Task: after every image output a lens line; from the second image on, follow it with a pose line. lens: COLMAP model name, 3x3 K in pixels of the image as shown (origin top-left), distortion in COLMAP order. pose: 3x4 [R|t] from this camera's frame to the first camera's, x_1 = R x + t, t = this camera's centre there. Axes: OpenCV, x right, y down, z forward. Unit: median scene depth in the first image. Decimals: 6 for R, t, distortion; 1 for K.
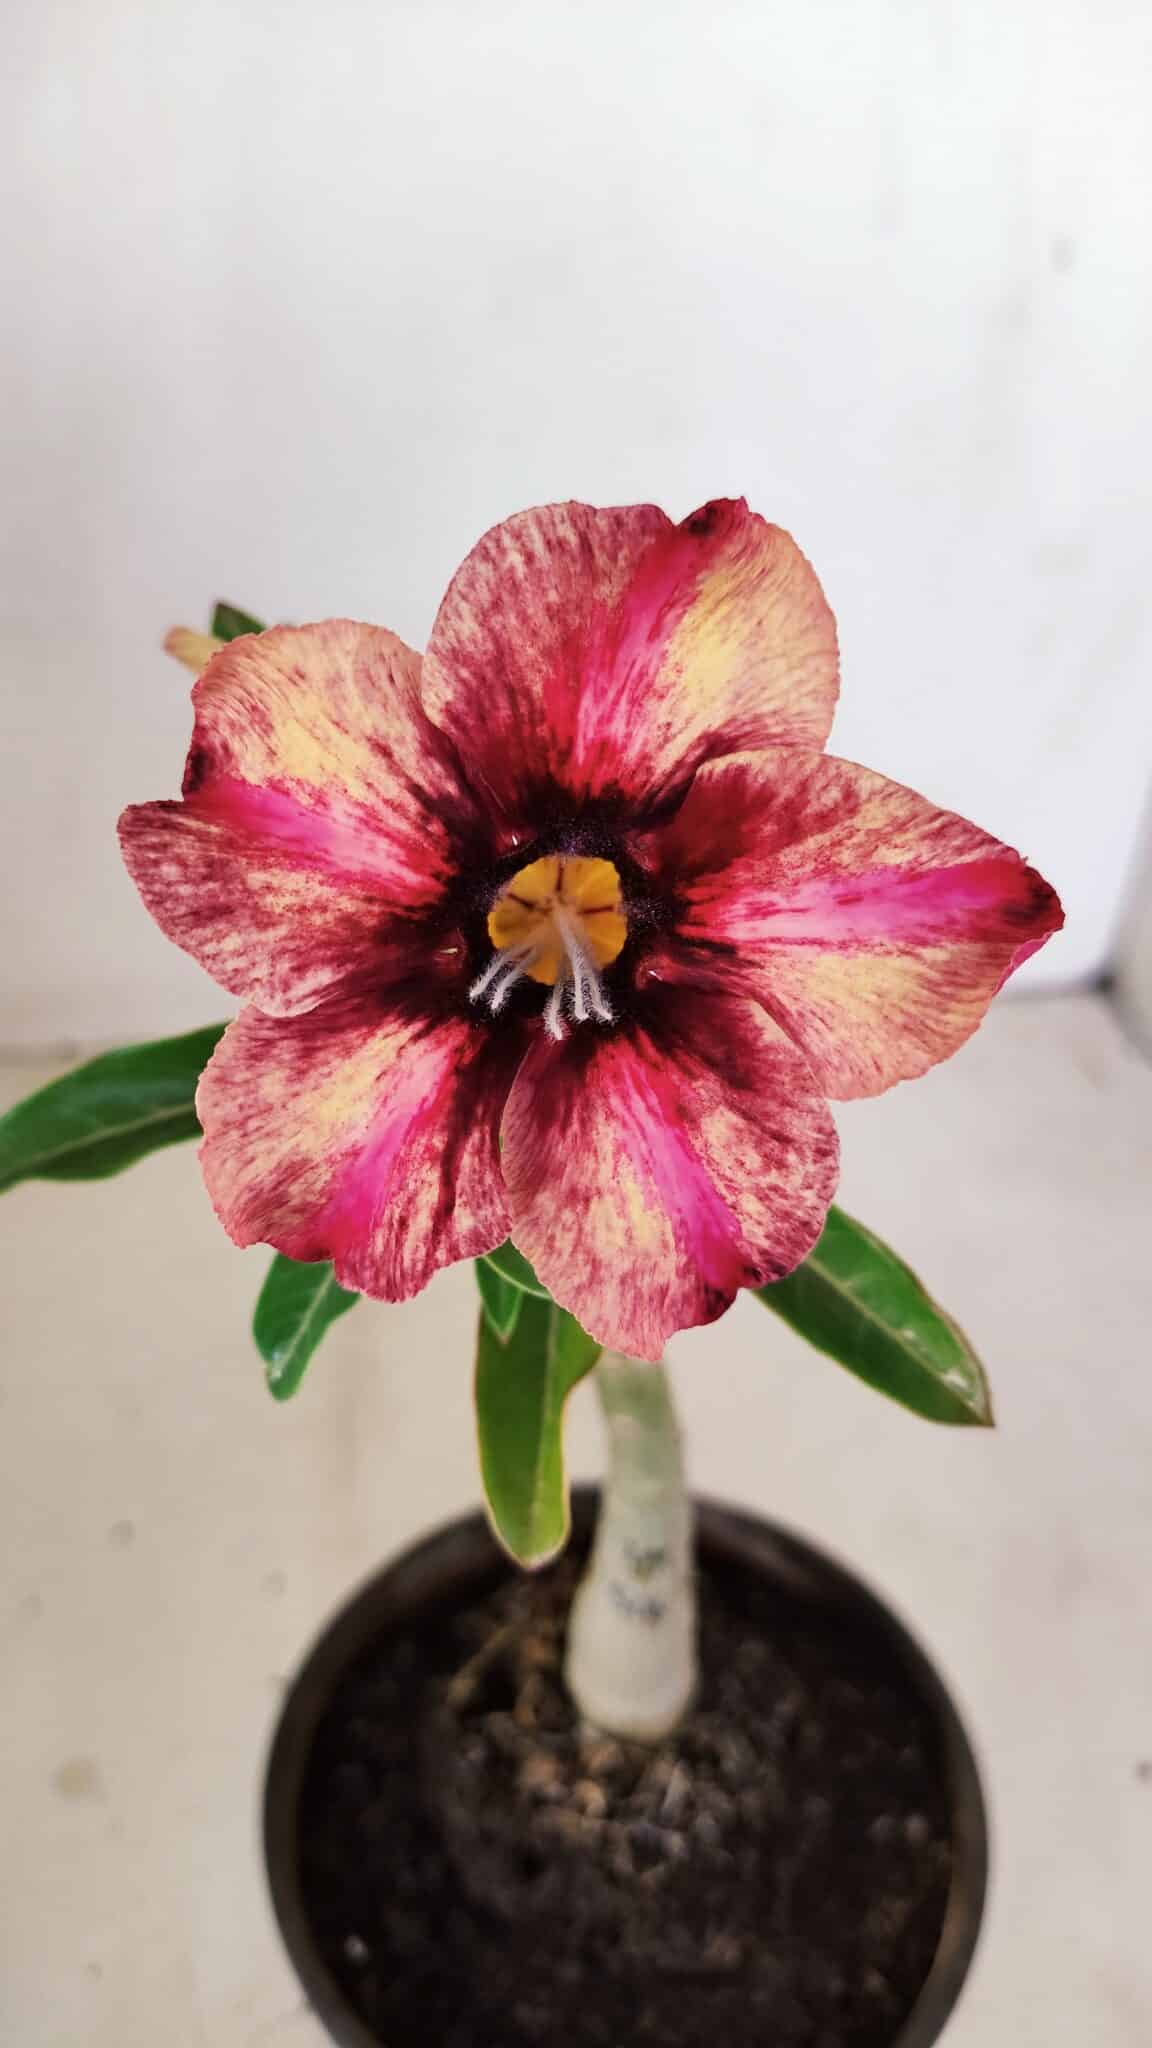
lens RADIAL K [[1606.9, 0, 571.8], [0, 1606.9, 1014.9], [0, 0, 1]] dist [0.047827, -0.088632]
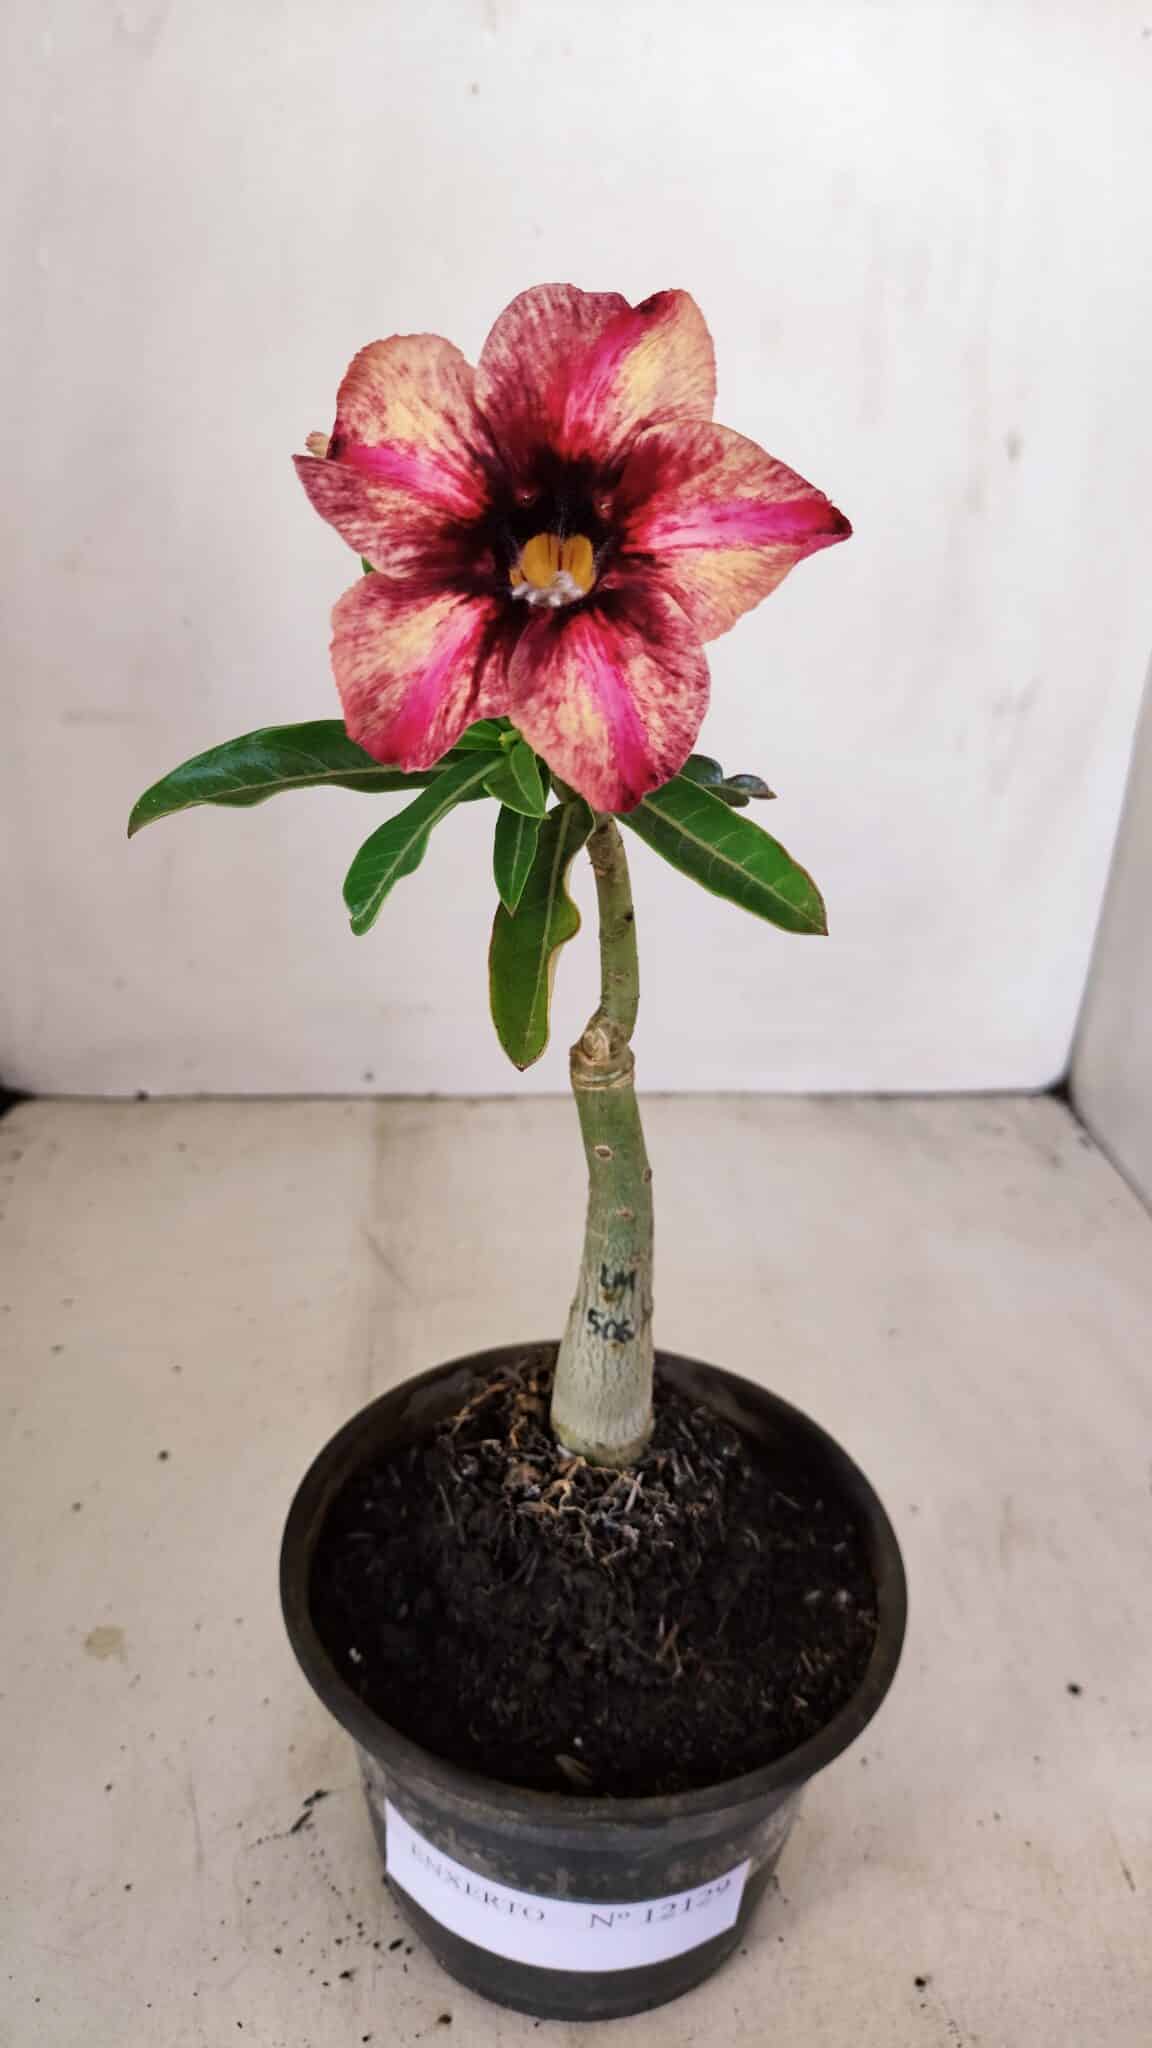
lens RADIAL K [[1606.9, 0, 562.2], [0, 1606.9, 1010.3], [0, 0, 1]] dist [0.047827, -0.088632]
pose [[0.998416, 0.049478, -0.026785, 0.075082], [-0.050572, 0.997844, -0.041835, 0.507686], [0.024657, 0.043123, 0.998765, -0.656100]]
